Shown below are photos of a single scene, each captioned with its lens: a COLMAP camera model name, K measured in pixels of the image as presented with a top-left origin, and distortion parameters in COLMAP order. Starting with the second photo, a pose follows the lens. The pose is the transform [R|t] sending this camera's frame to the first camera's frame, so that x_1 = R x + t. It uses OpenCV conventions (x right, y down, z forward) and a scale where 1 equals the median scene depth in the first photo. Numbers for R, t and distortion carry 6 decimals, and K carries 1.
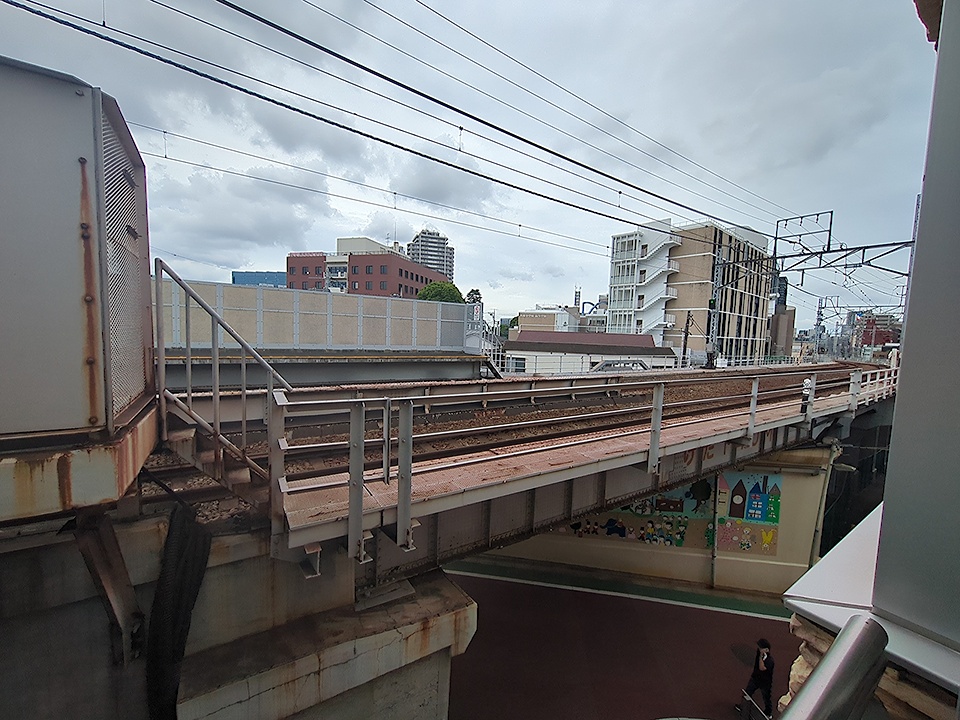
lens RADIAL K [[379.1, 0, 479.5], [0, 379.1, 359.8], [0, 0, 1]] dist [-0.000996, 0.000067]
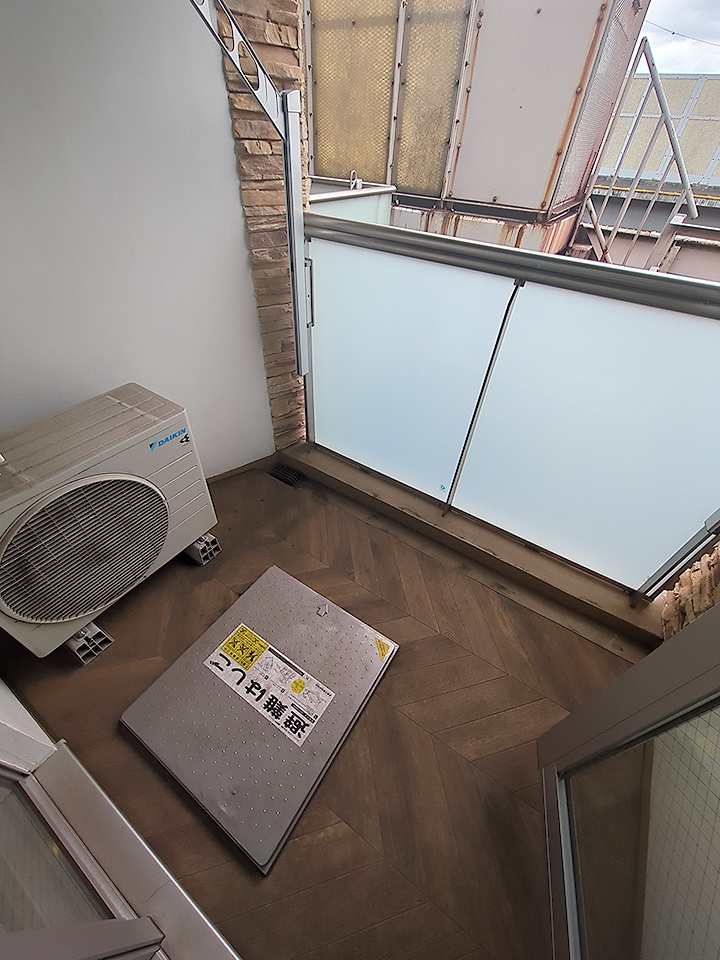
lens RADIAL K [[379.1, 0, 359.9], [0, 379.1, 479.1], [0, 0, 1]] dist [-0.000996, 0.000067]
pose [[0.395592, 0.607207, -0.689062, 0.316342], [-0.098725, 0.774030, 0.625404, 0.107611], [0.913105, -0.179378, 0.366146, -0.334663]]
